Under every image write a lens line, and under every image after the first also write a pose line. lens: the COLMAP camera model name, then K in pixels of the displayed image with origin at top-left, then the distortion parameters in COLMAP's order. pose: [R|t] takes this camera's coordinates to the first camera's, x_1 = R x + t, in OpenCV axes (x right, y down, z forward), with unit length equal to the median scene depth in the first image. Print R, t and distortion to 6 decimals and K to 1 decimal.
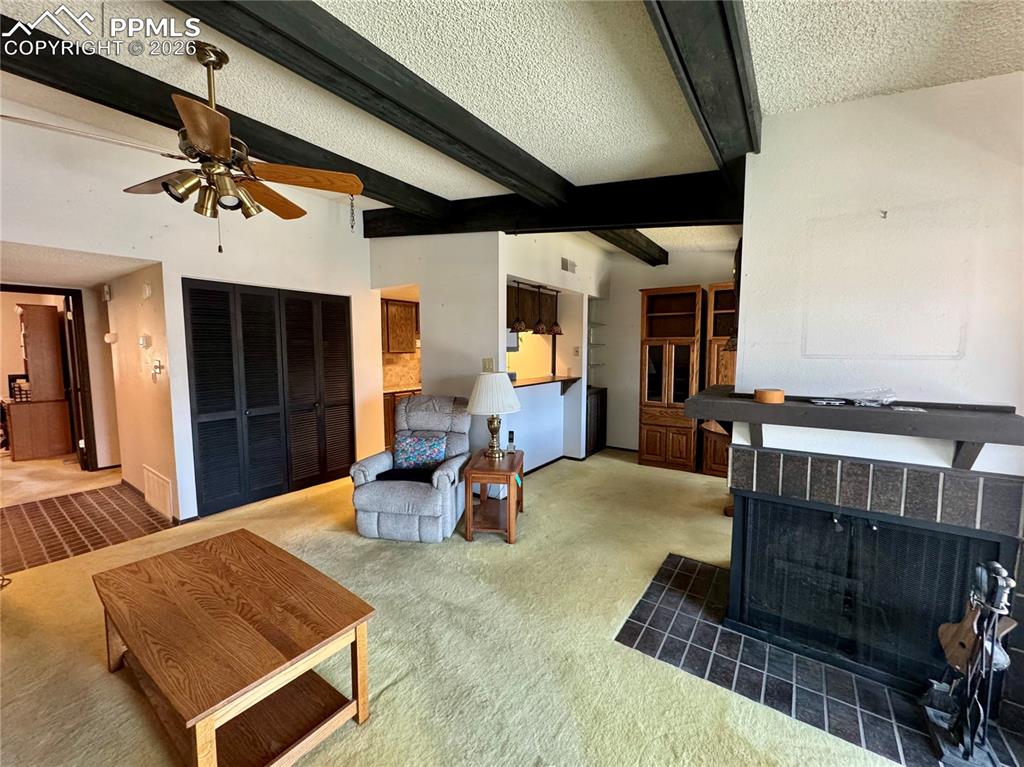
lens RADIAL K [[408.5, 0, 508.8], [0, 408.5, 386.2], [0, 0, 1]] dist [-0.001745, -0.000141]
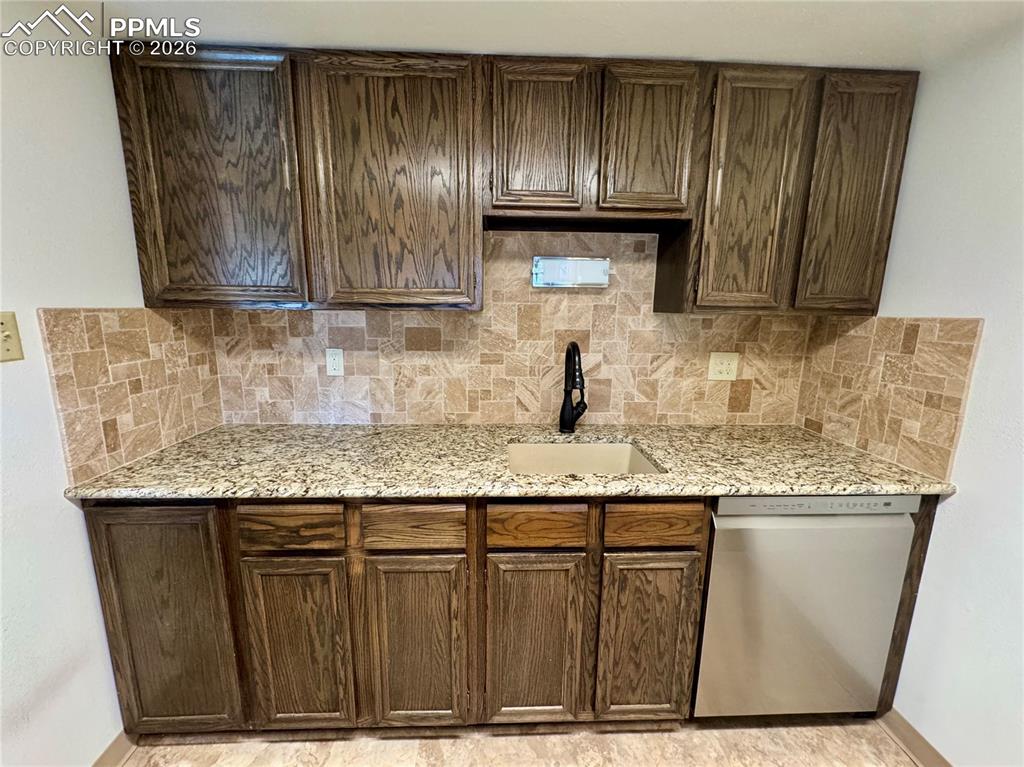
lens RADIAL K [[408.5, 0, 513.1], [0, 408.5, 379.9], [0, 0, 1]] dist [-0.001745, -0.000141]
pose [[0.611744, 0.155718, -0.775578, -0.043098], [-0.083890, 0.987676, 0.132133, -0.073163], [0.786595, -0.015769, 0.617267, 0.866965]]
